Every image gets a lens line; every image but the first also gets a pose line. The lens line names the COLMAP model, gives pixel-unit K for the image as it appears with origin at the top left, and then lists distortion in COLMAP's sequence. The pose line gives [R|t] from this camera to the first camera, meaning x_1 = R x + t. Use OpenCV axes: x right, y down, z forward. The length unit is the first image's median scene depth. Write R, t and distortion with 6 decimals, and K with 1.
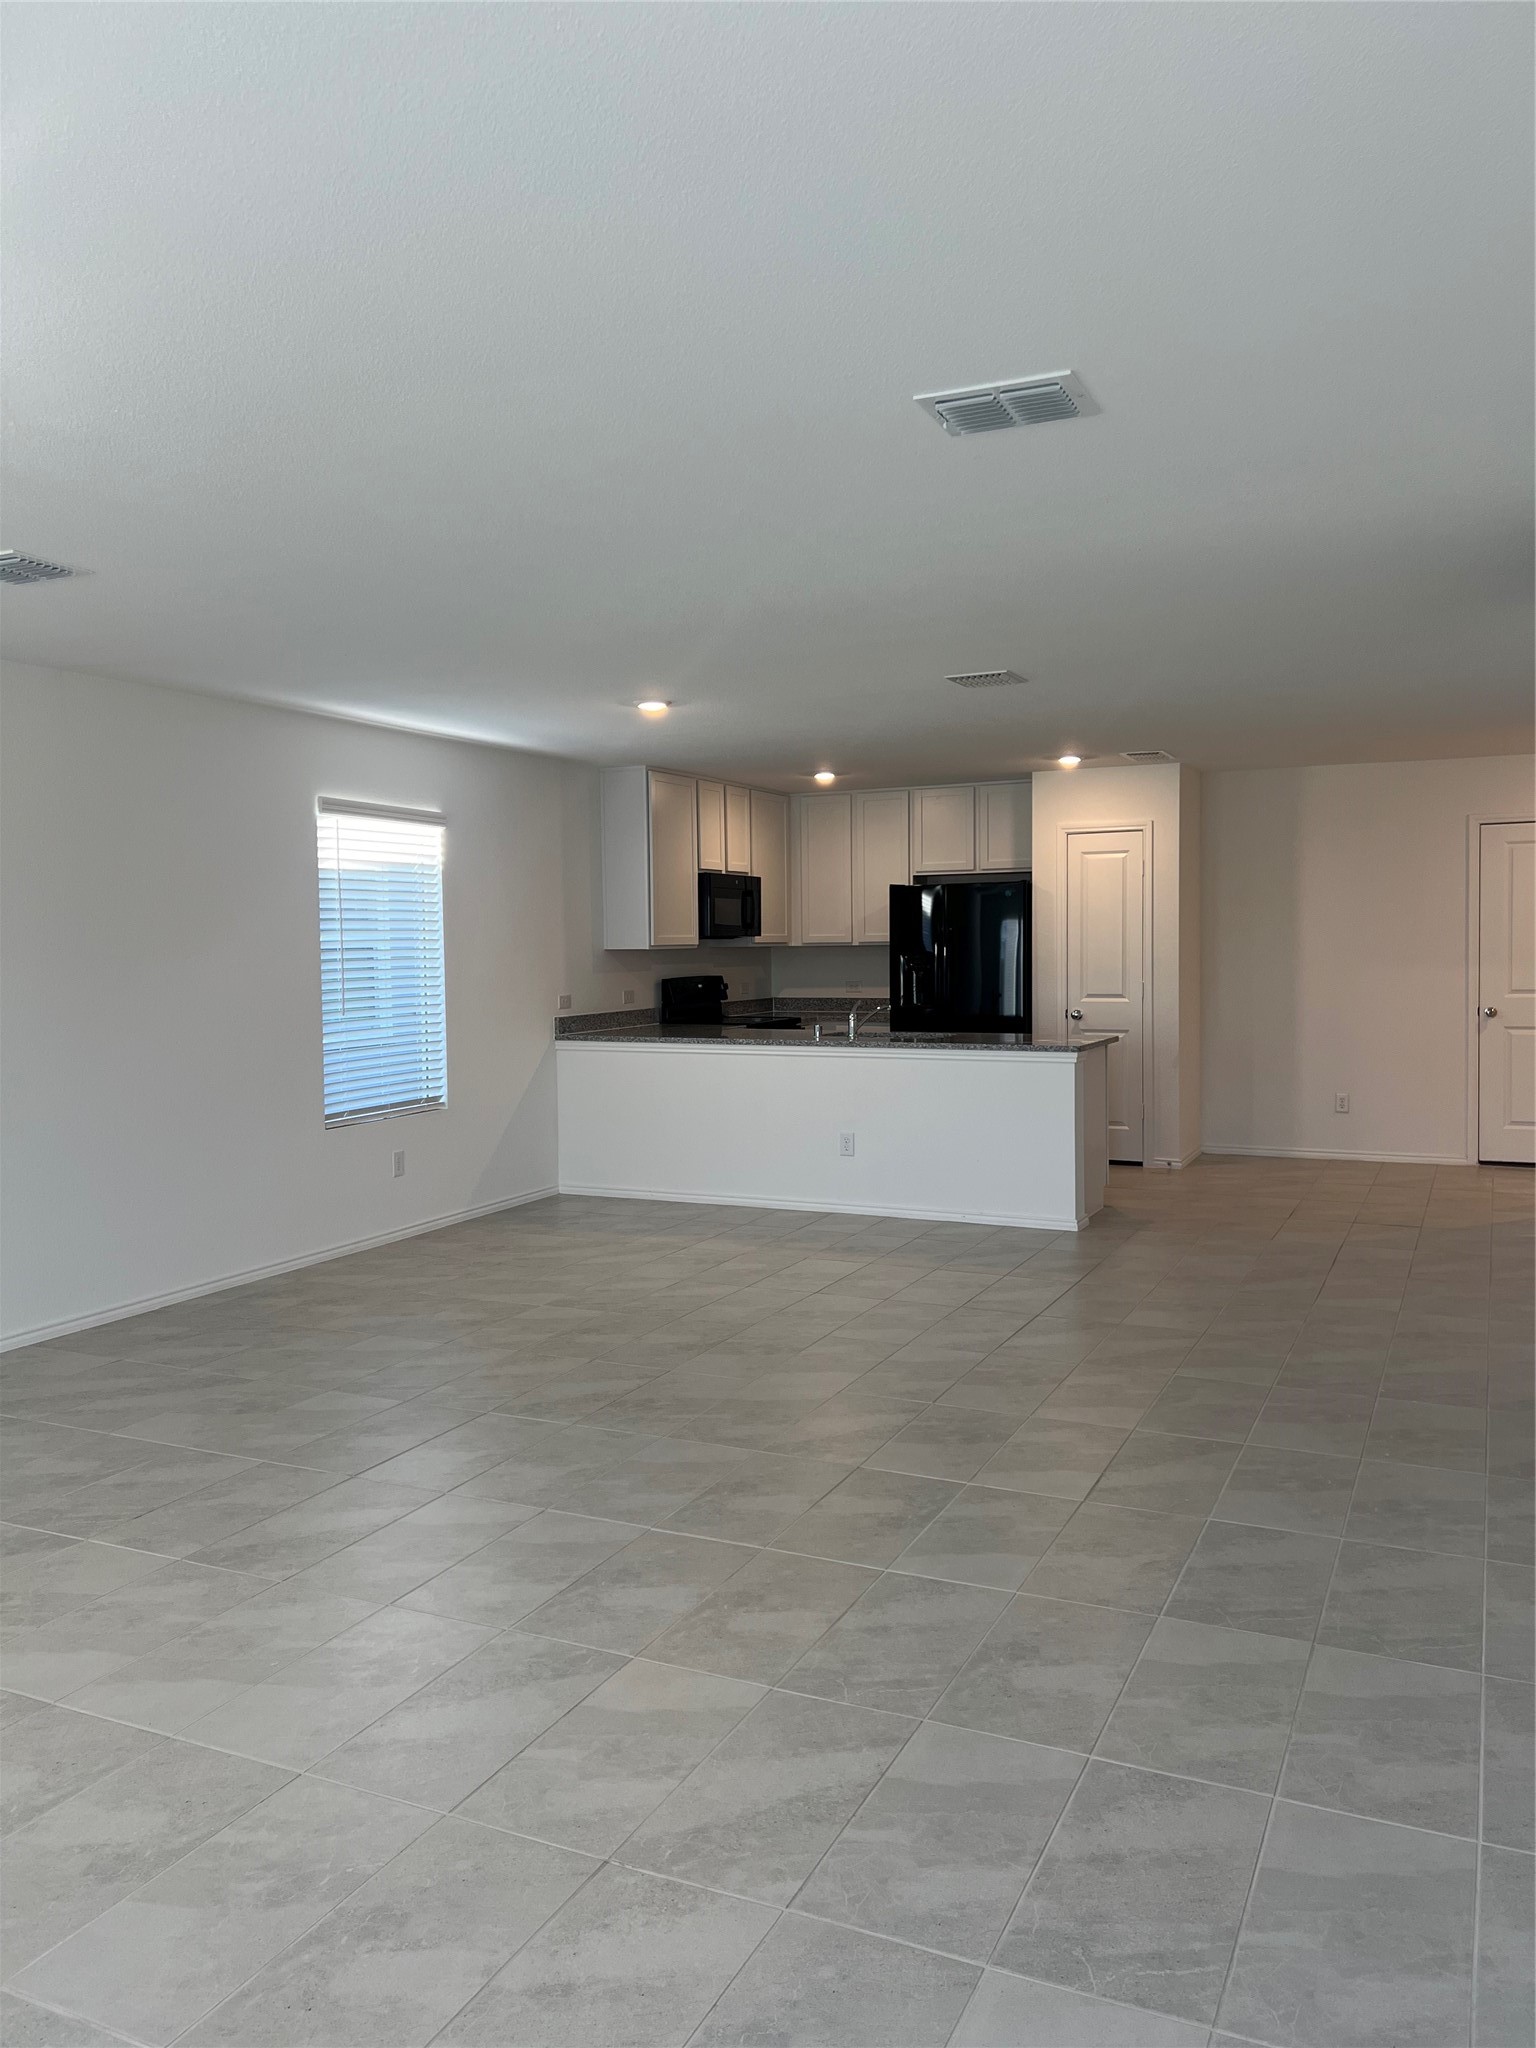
lens RADIAL K [[1535.3, 0, 768.0], [0, 1535.3, 1024.0], [0, 0, 1]] dist [0.096735, -0.182608]
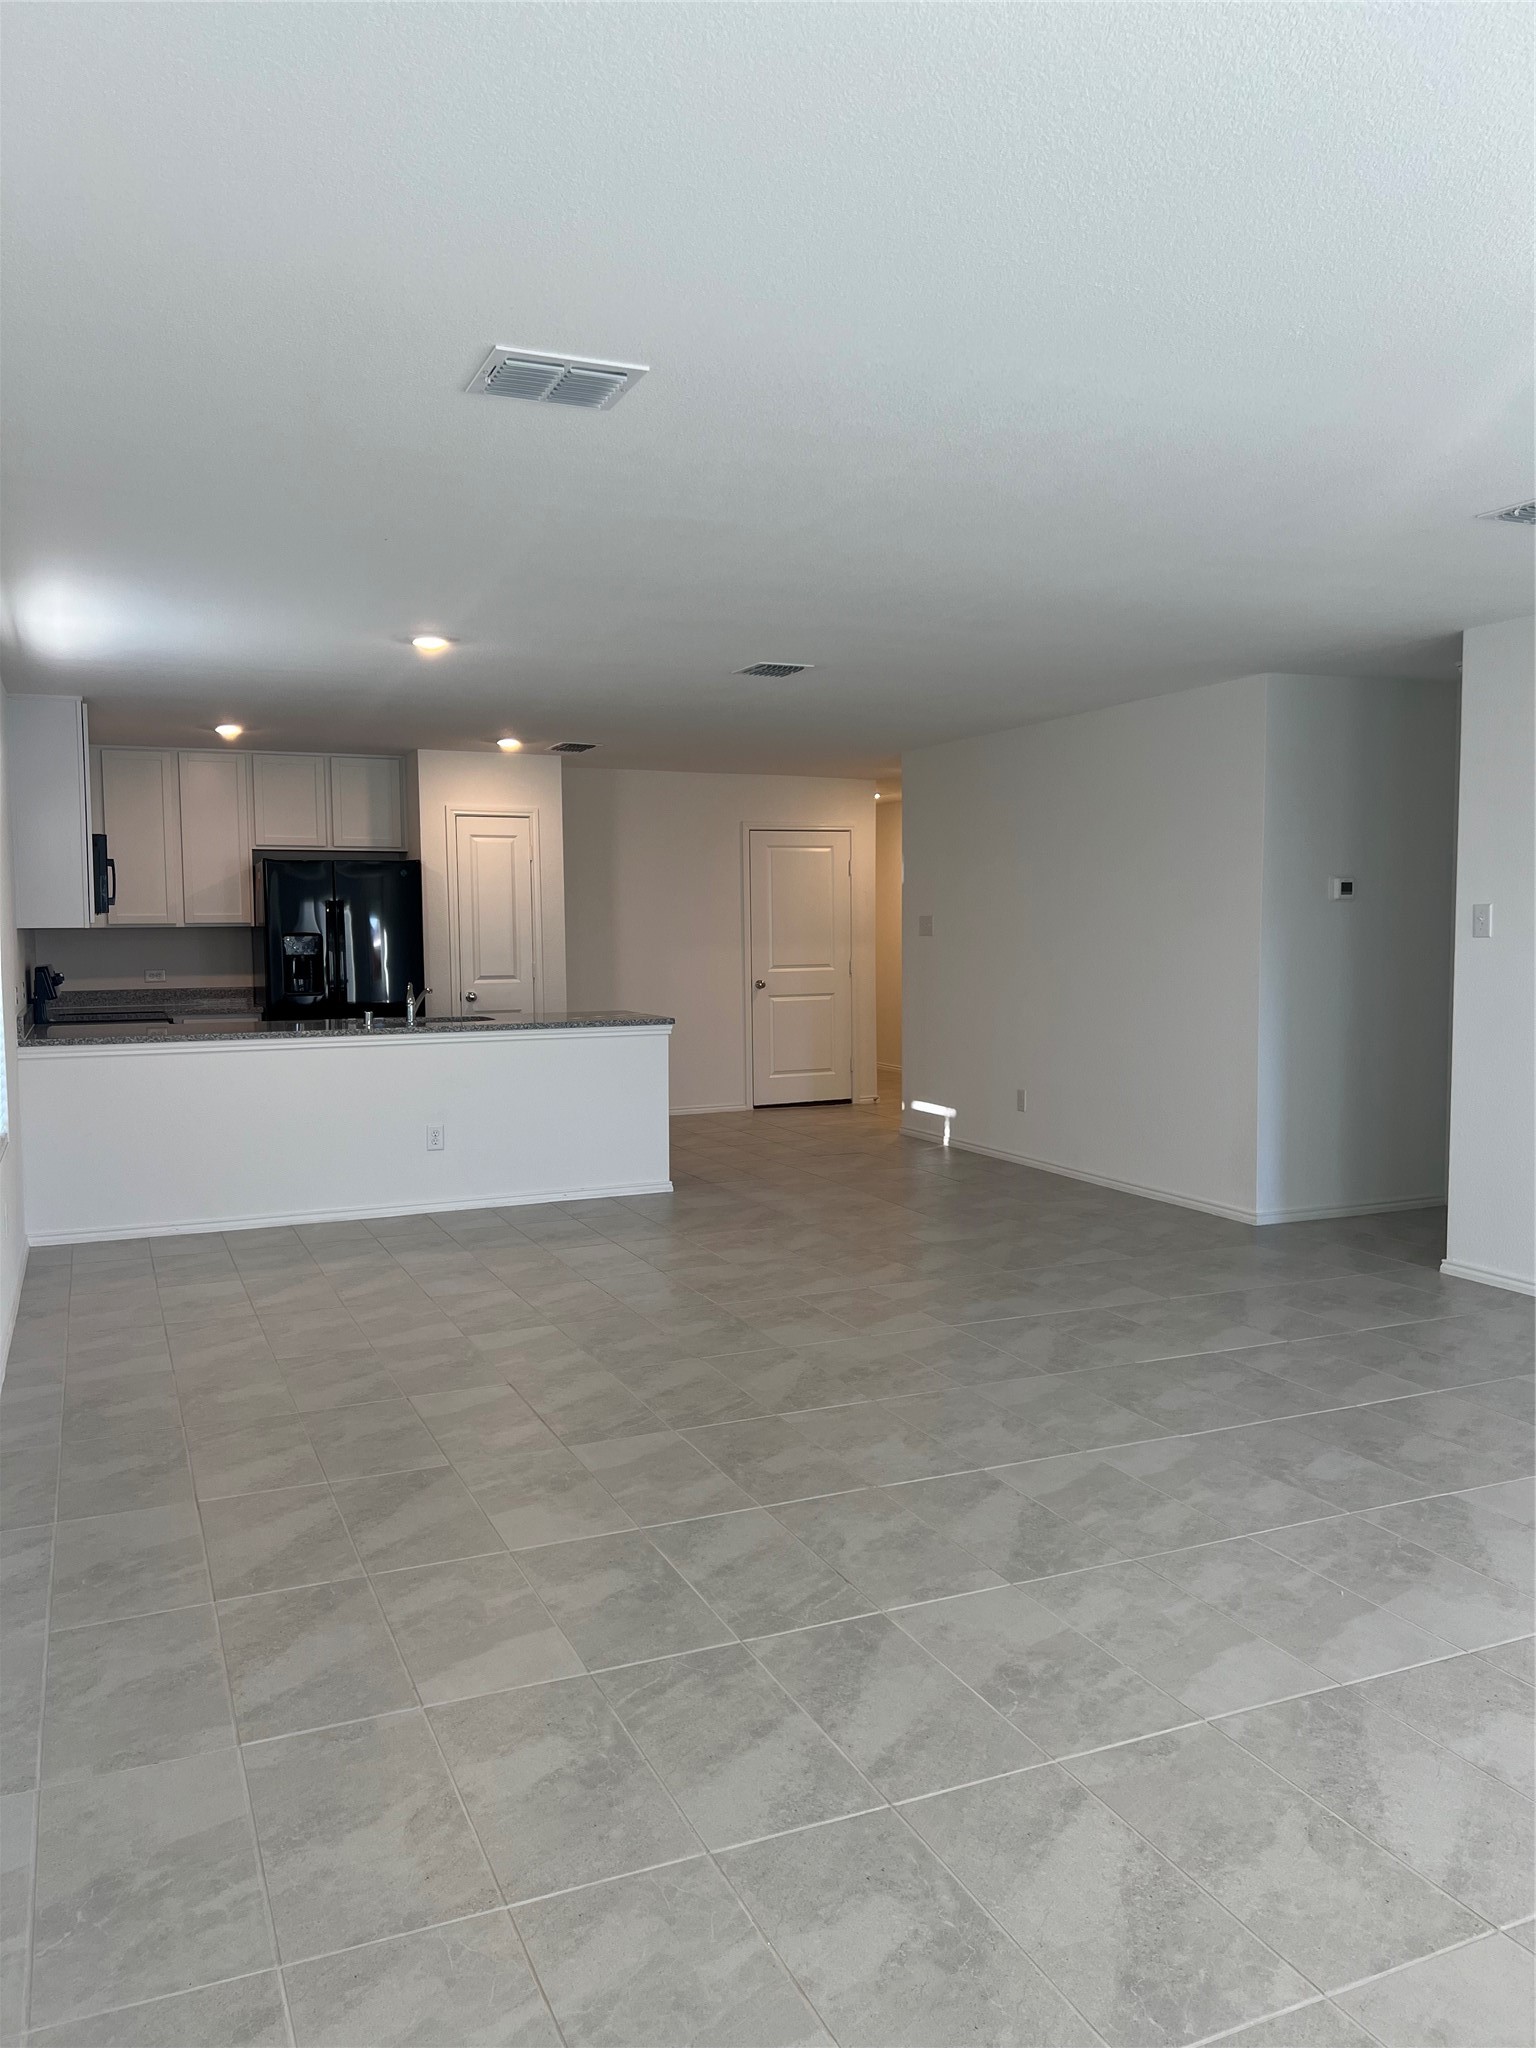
lens RADIAL K [[1535.3, 0, 768.0], [0, 1535.3, 1024.0], [0, 0, 1]] dist [0.096735, -0.182608]
pose [[0.652760, -0.043318, 0.756326, -0.483914], [0.042488, 0.998886, 0.020540, -0.000742], [-0.756373, 0.018727, 0.653873, 0.220749]]
